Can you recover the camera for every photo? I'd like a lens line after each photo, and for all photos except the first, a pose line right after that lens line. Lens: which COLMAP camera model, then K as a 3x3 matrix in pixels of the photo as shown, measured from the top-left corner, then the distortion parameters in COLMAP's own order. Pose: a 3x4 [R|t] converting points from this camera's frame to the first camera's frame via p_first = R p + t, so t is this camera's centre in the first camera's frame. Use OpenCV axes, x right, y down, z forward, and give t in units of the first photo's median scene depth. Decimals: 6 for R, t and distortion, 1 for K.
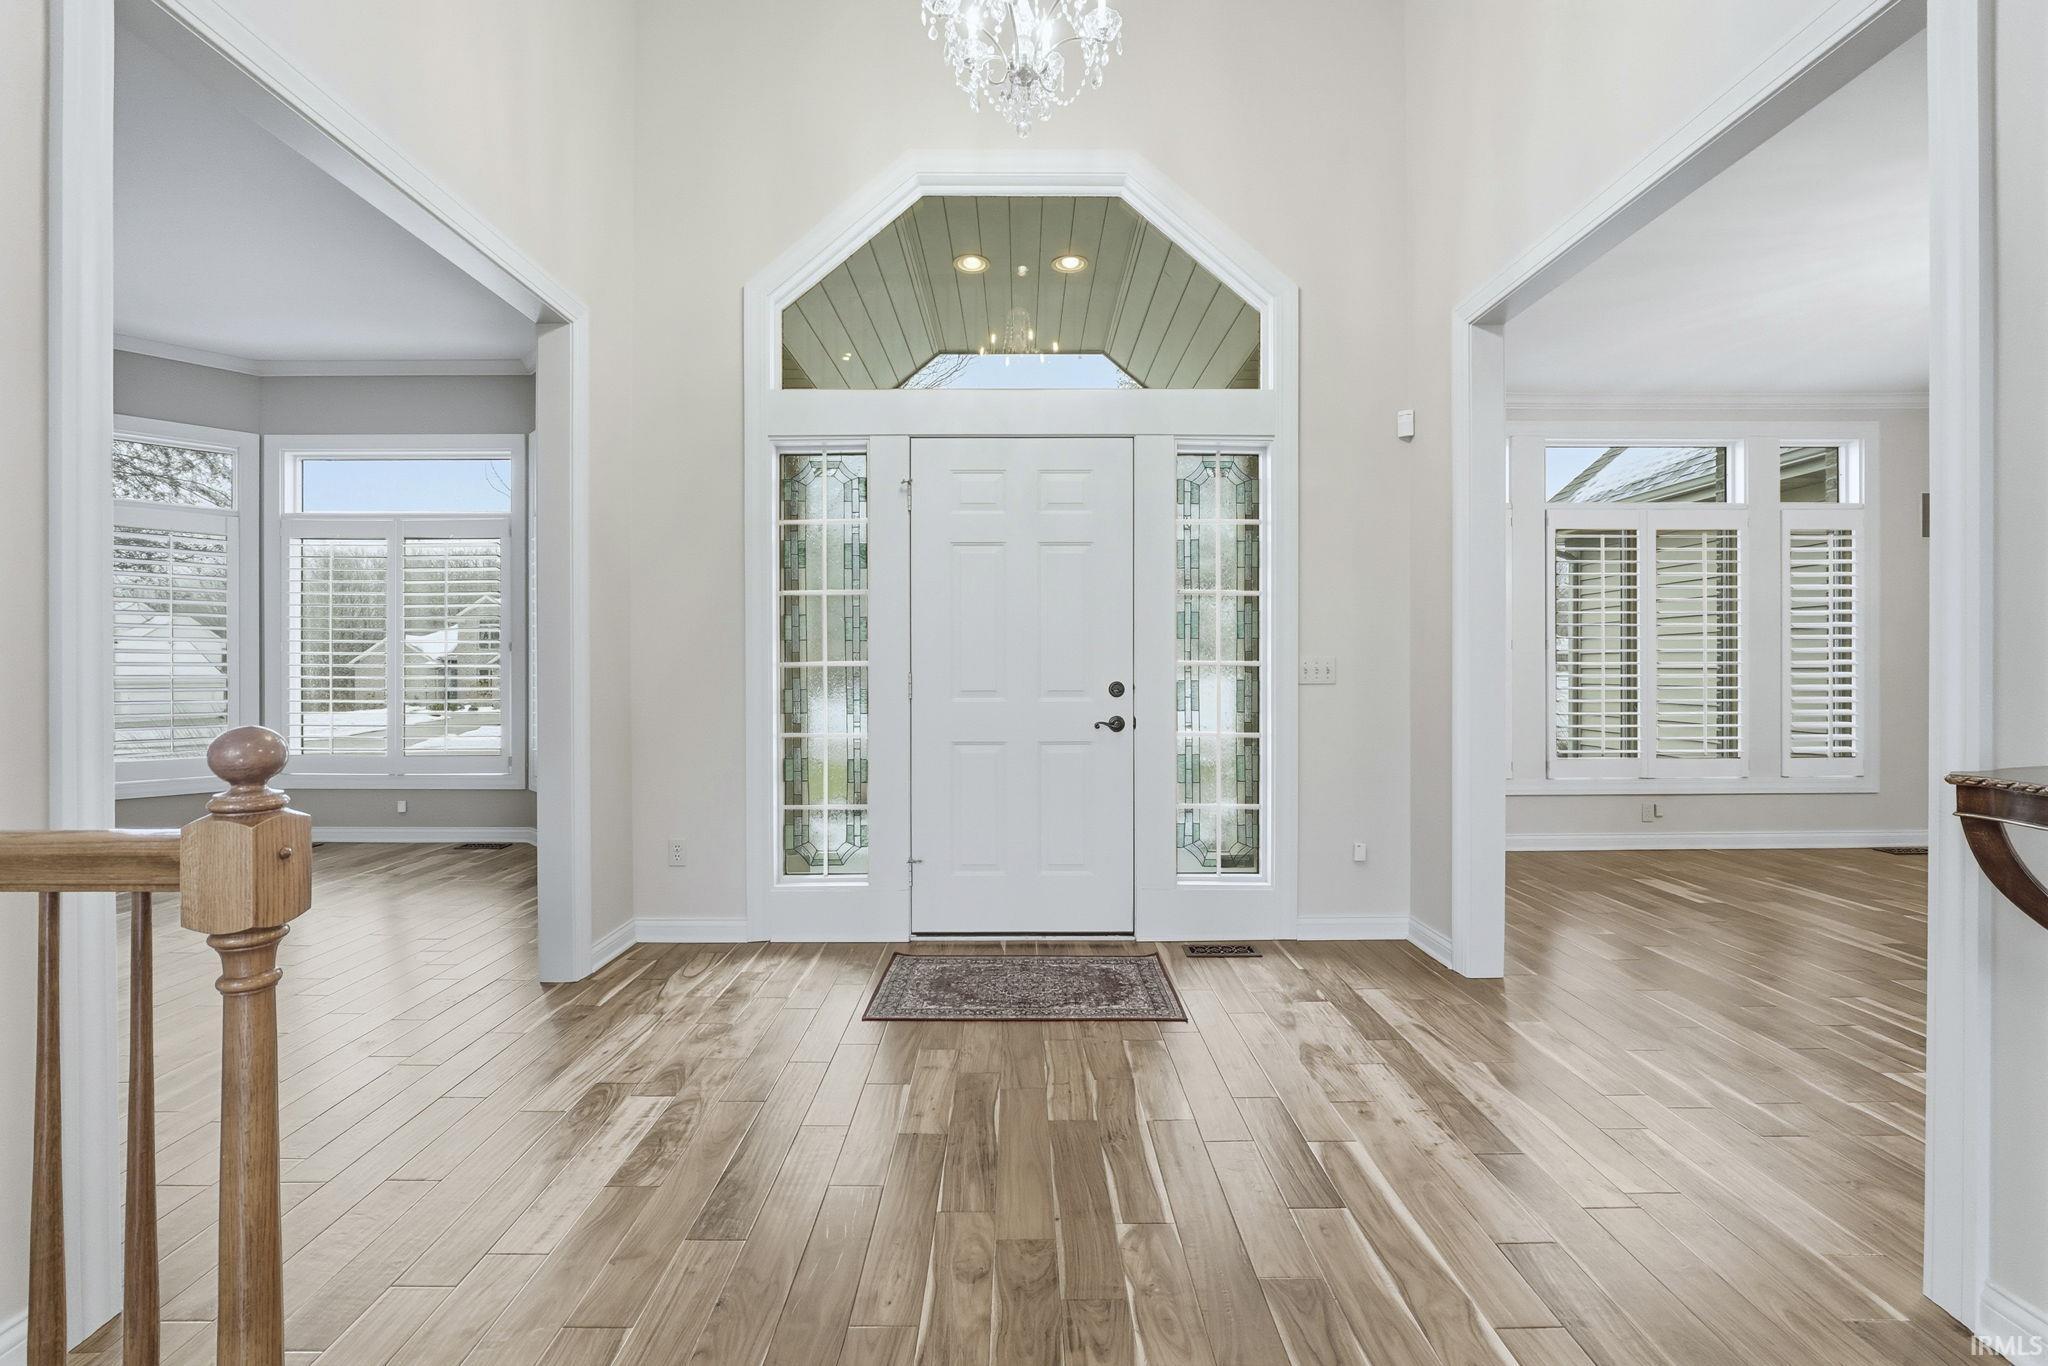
lens RADIAL K [[845.3, 0, 1027.1], [0, 845.3, 670.2], [0, 0, 1]] dist [-0.011815, 0.000041]
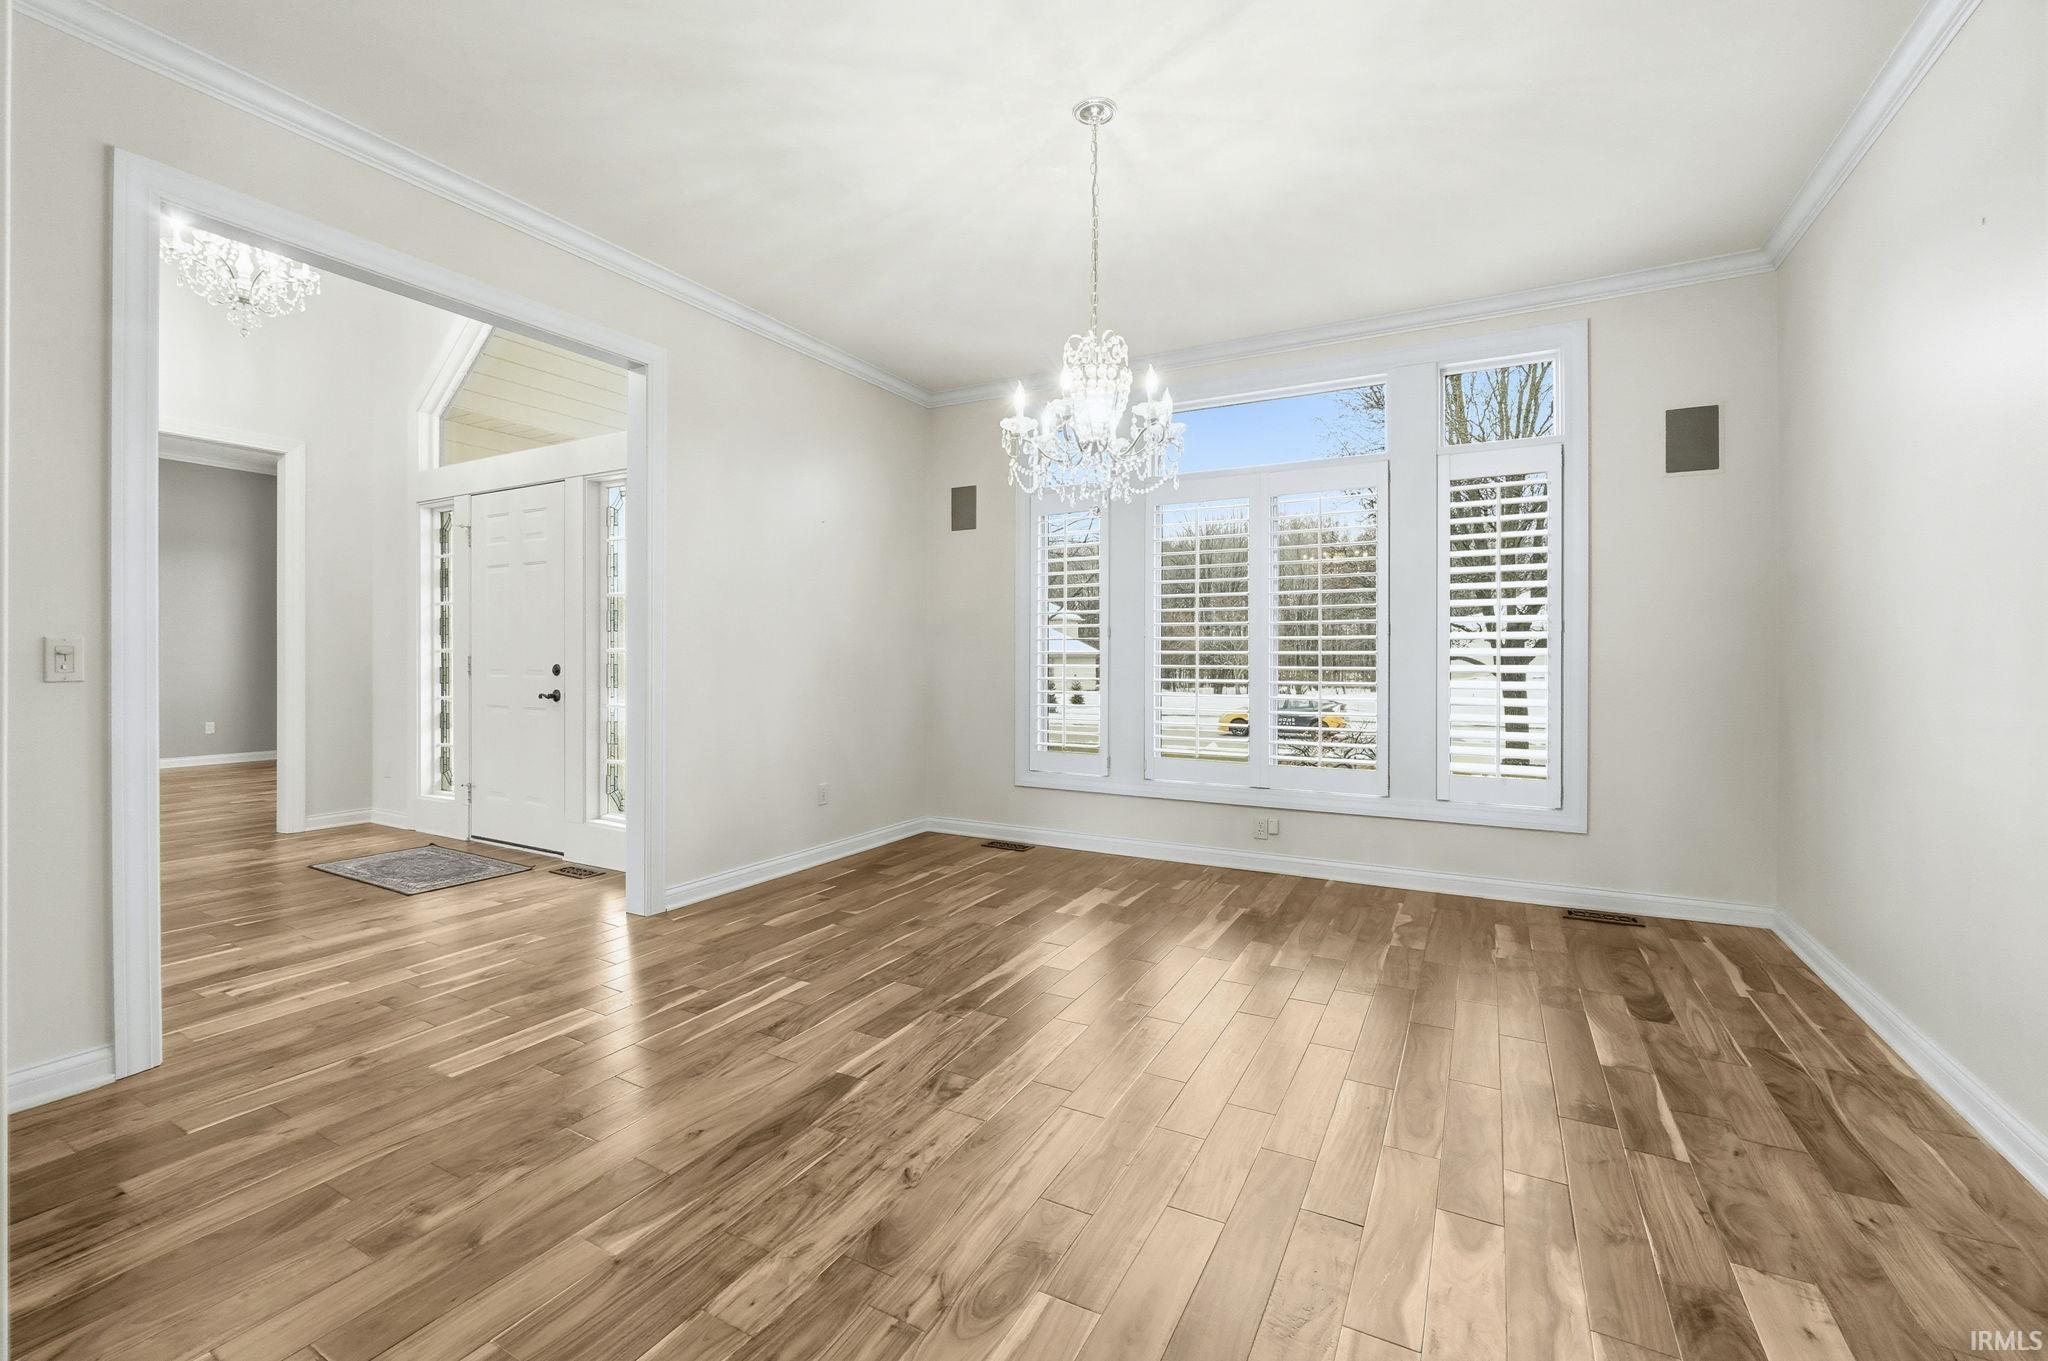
lens RADIAL K [[845.3, 0, 1019.1], [0, 845.3, 672.2], [0, 0, 1]] dist [-0.011815, 0.000041]
pose [[0.868556, 0.012773, -0.495426, 0.967509], [-0.008929, 0.999909, 0.010127, 0.004036], [0.495510, -0.004372, 0.868591, 0.139071]]
